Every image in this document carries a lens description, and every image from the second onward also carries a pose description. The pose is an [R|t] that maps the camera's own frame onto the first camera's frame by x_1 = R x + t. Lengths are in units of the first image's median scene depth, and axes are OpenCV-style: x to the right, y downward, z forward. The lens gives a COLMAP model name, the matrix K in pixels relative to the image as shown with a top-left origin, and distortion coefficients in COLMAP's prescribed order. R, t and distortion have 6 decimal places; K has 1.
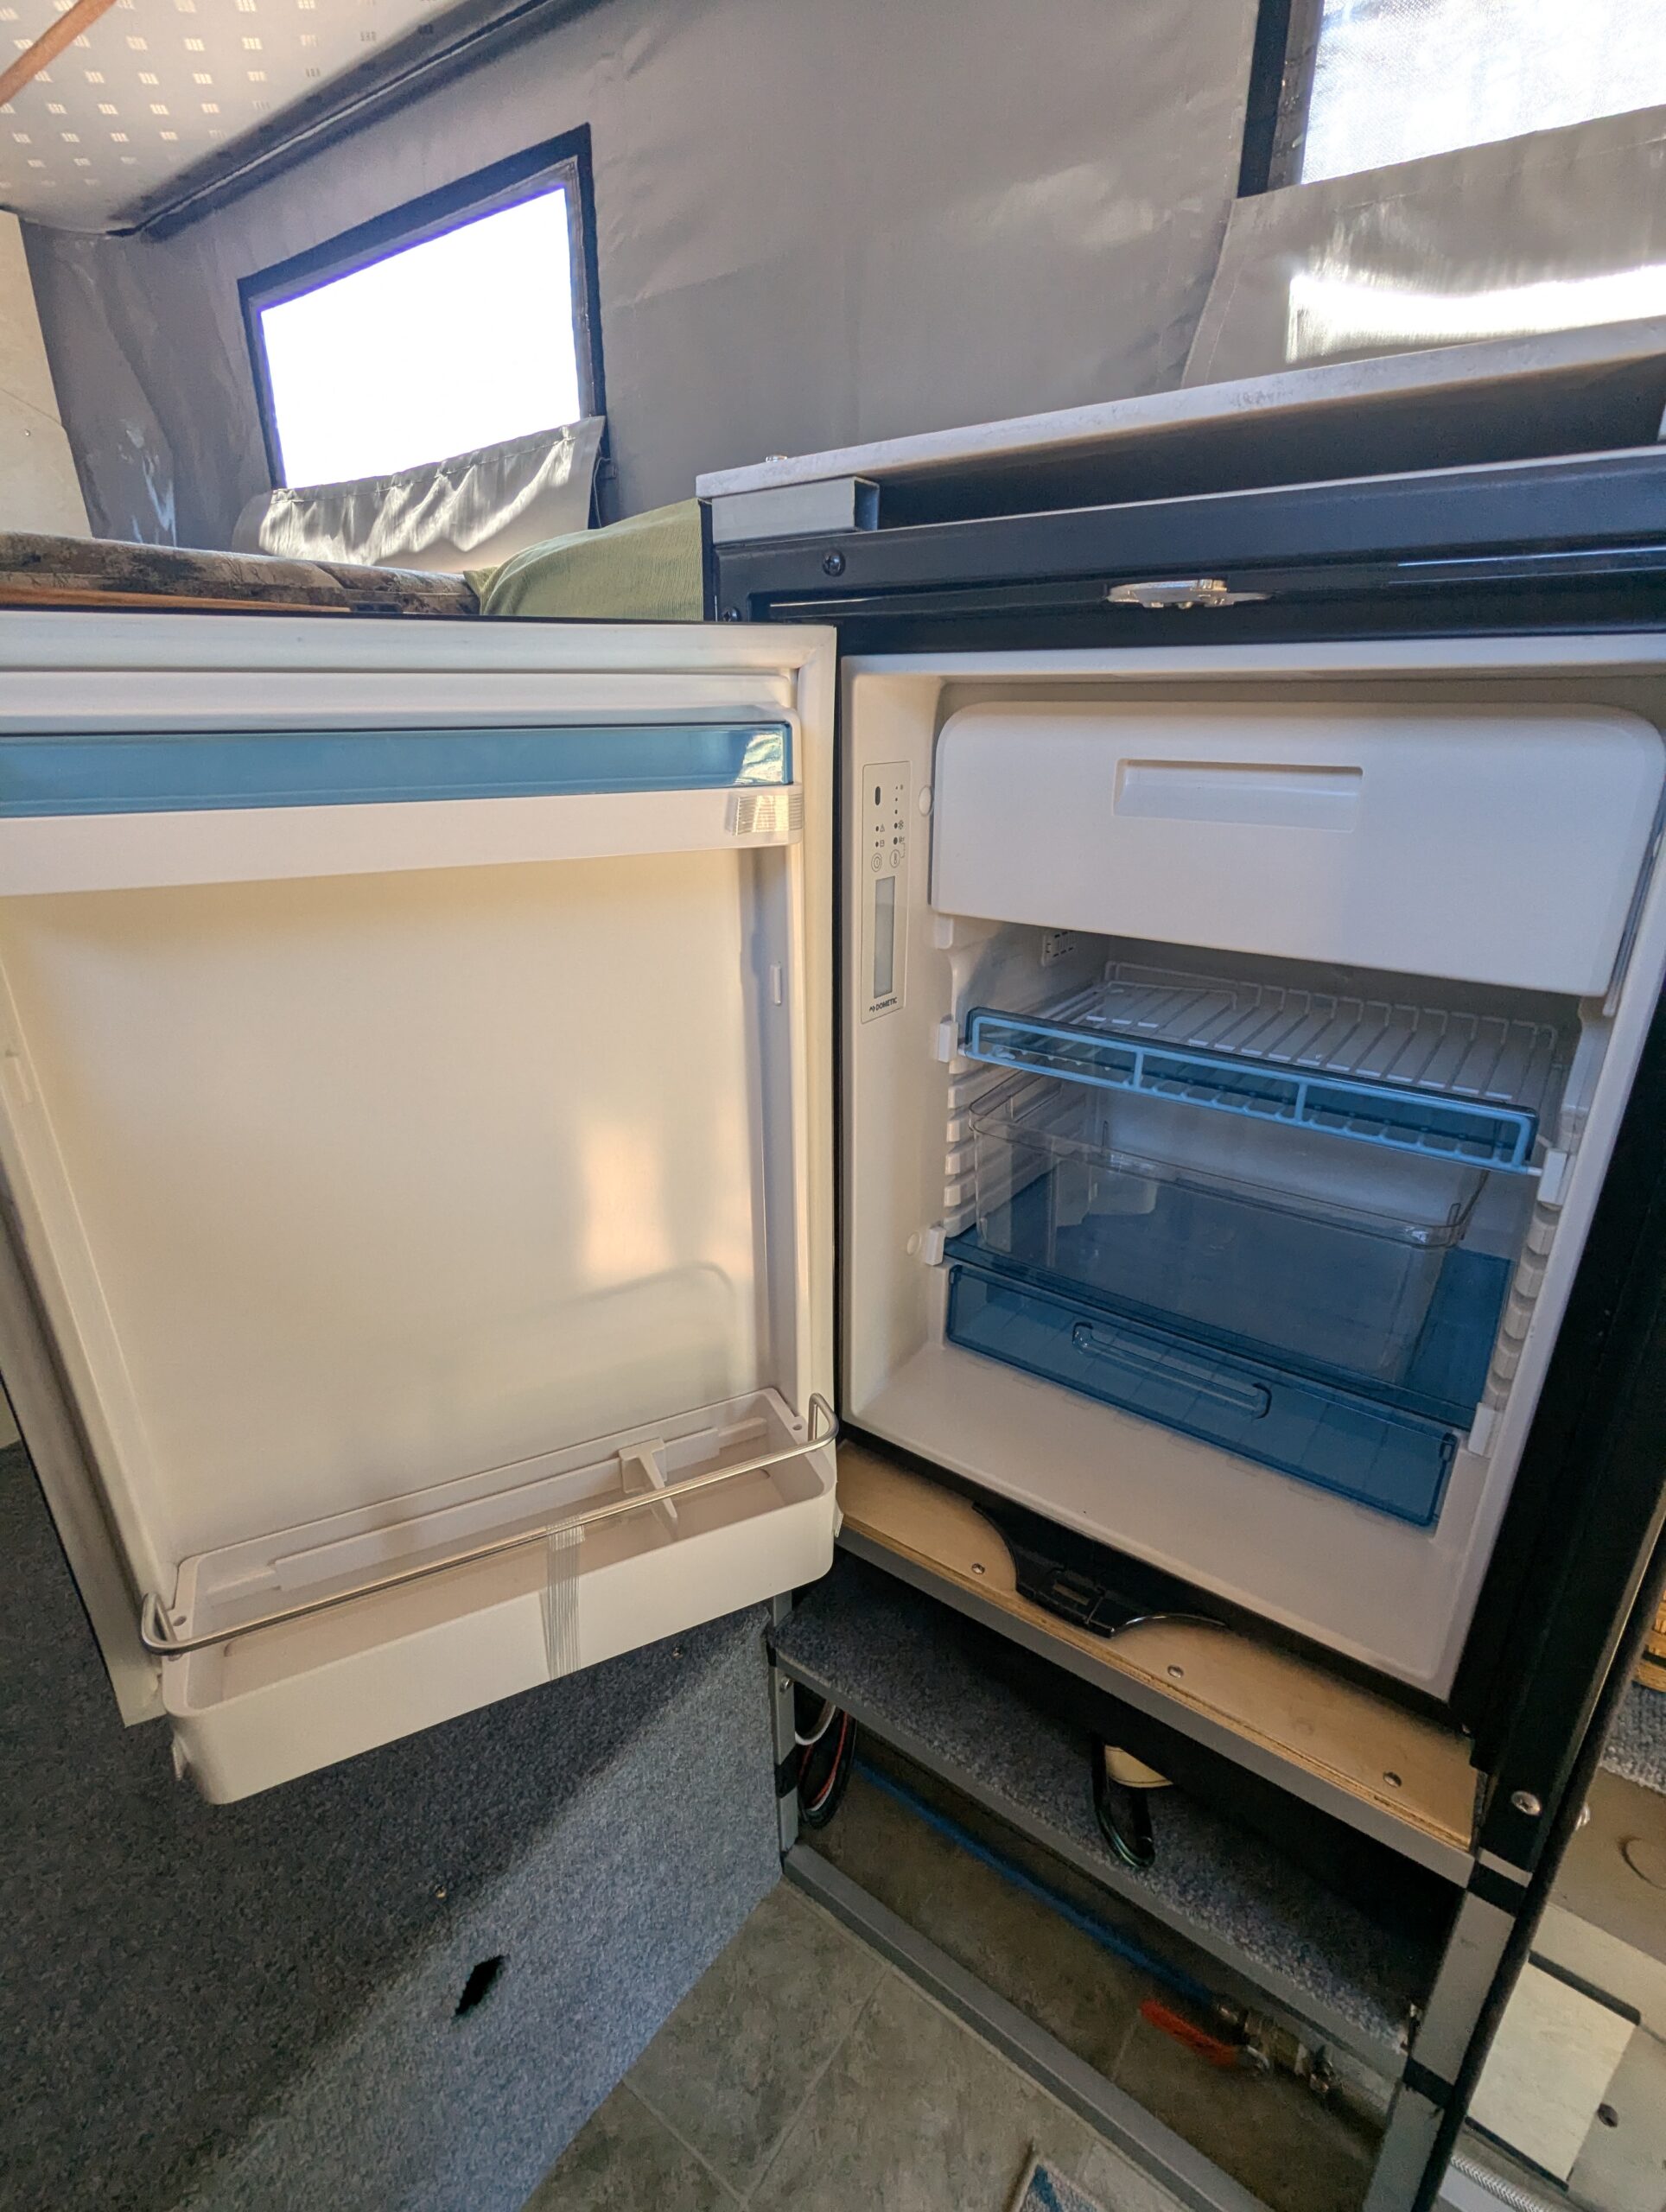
lens RADIAL K [[1040.8, 0, 831.9], [0, 1040.8, 1120.7], [0, 0, 1]] dist [-0.006000, 0.000331]
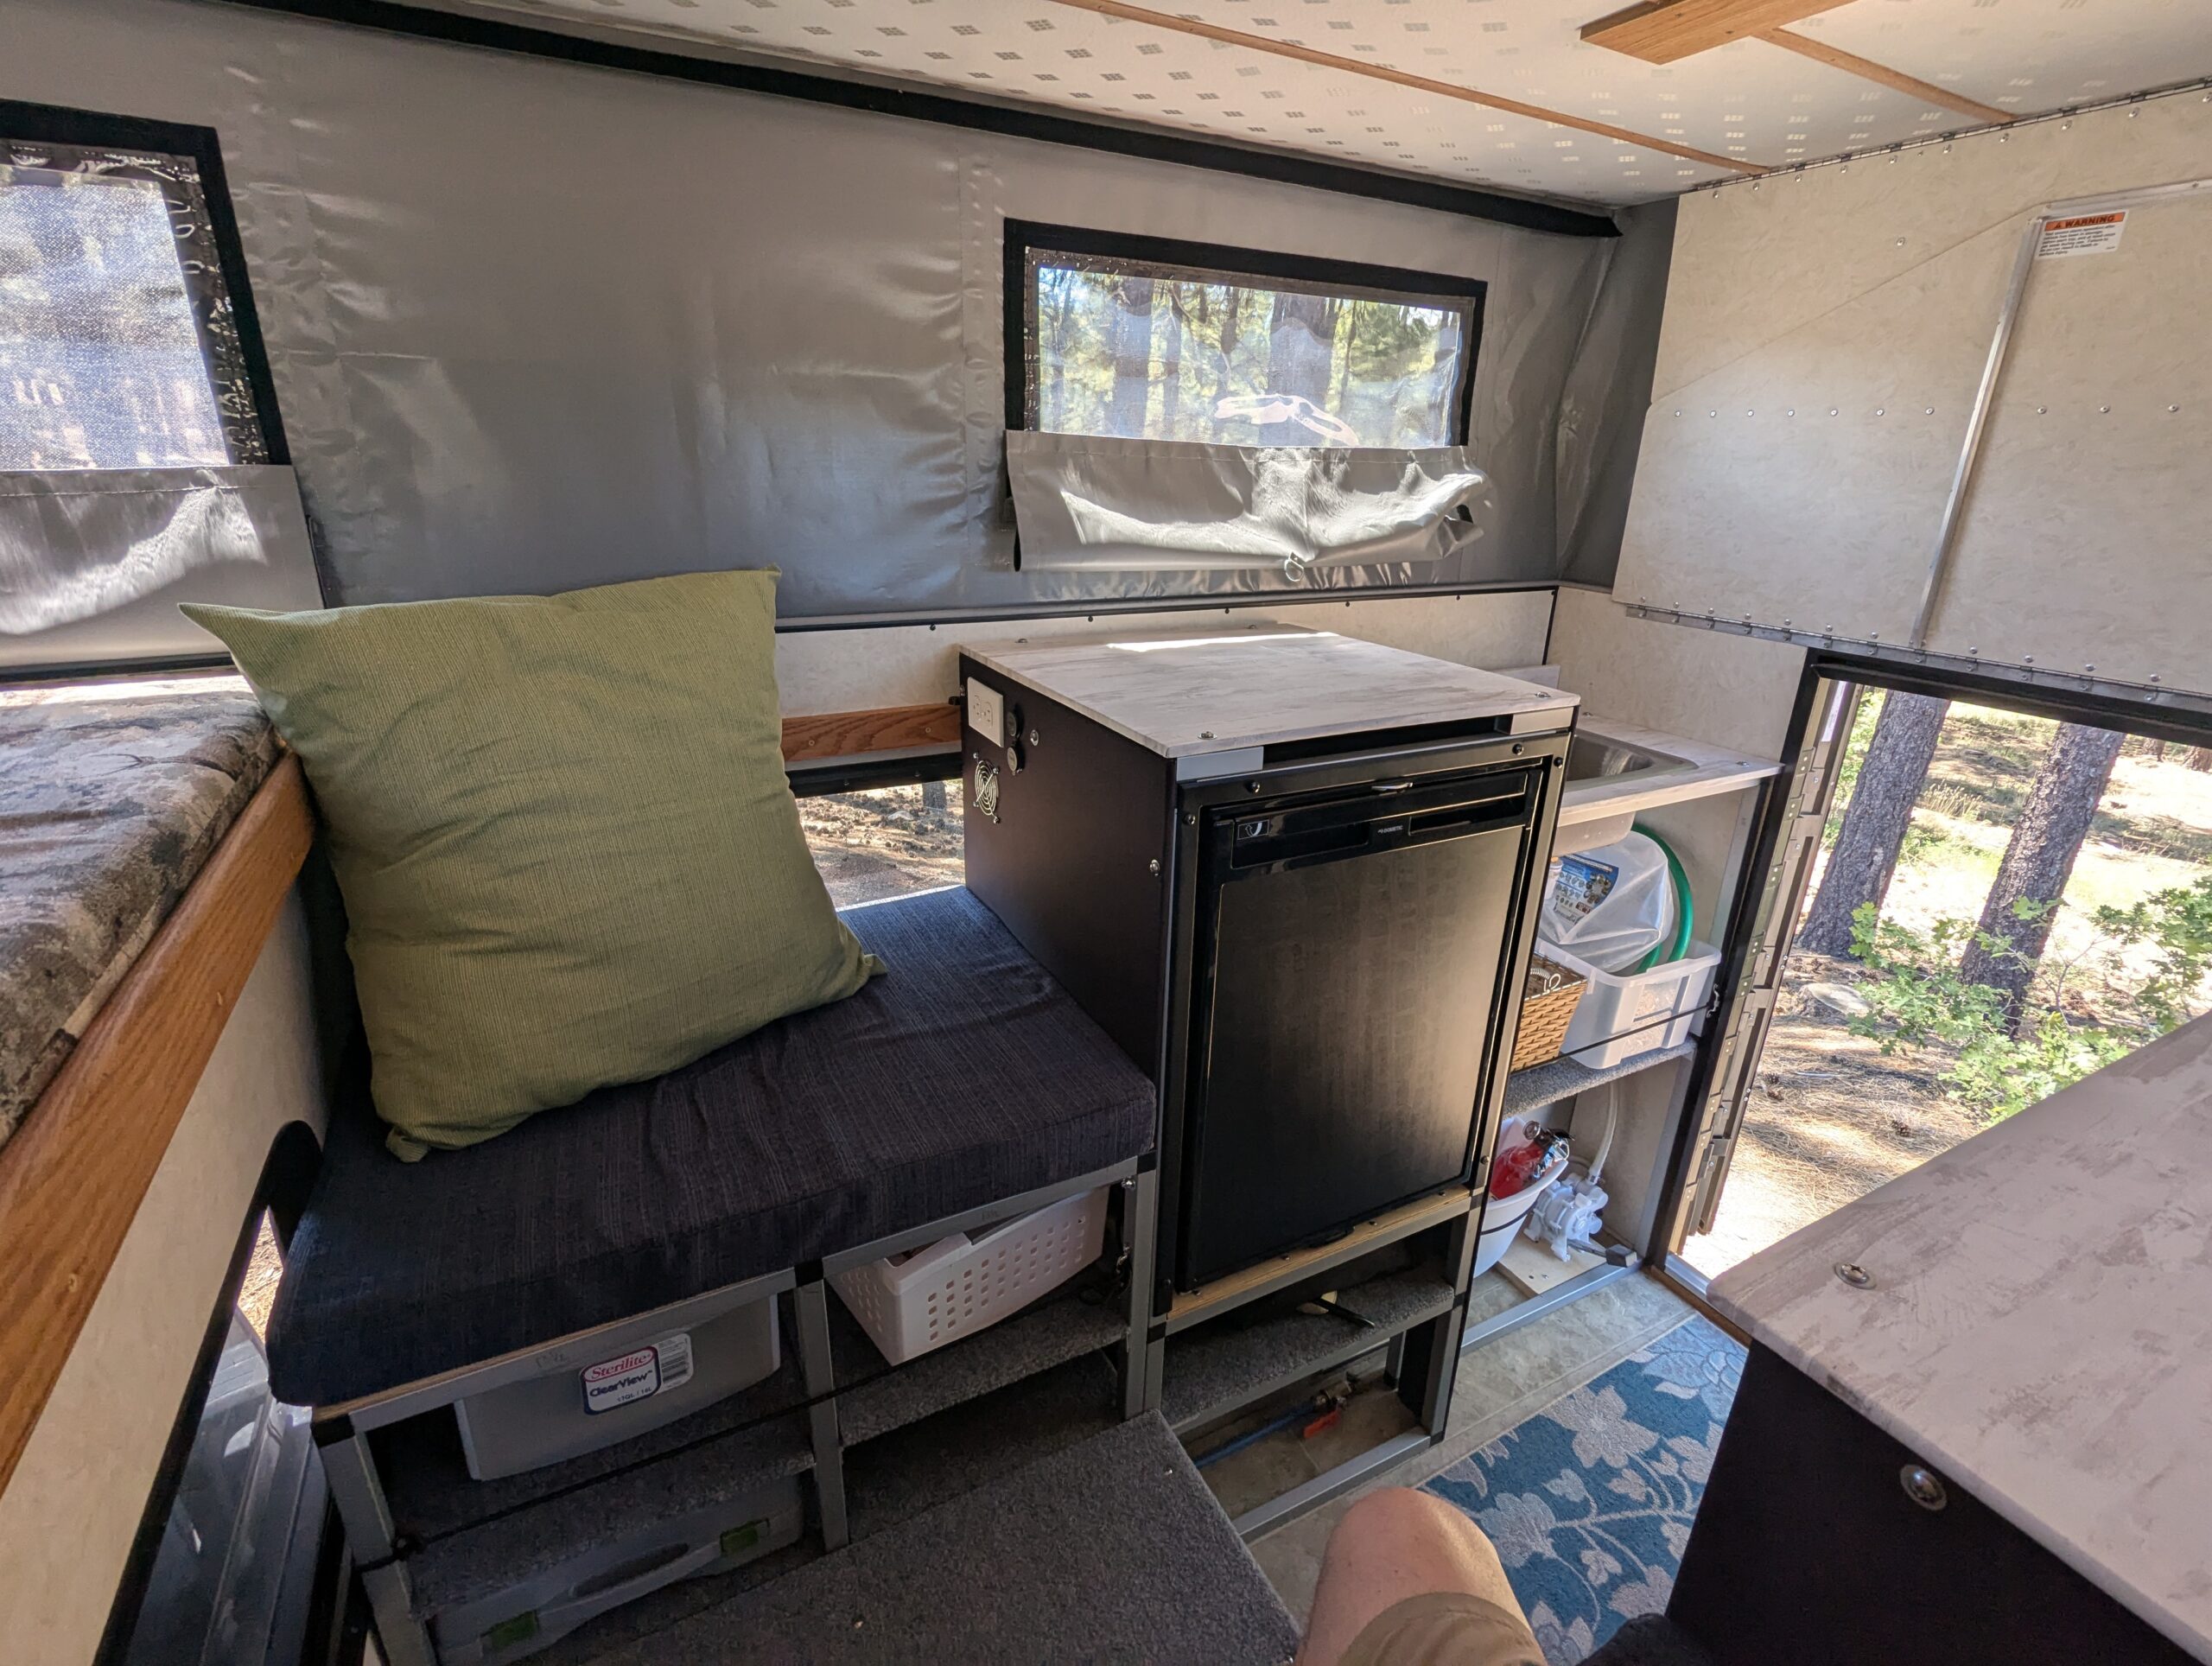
lens RADIAL K [[1040.8, 0, 1097.3], [0, 1040.8, 837.6], [0, 0, 1]] dist [-0.006000, 0.000331]
pose [[0.439112, -0.306644, 0.844482, -0.654874], [0.316366, 0.932523, 0.174109, -0.330043], [-0.840889, 0.190712, 0.506493, 0.122444]]
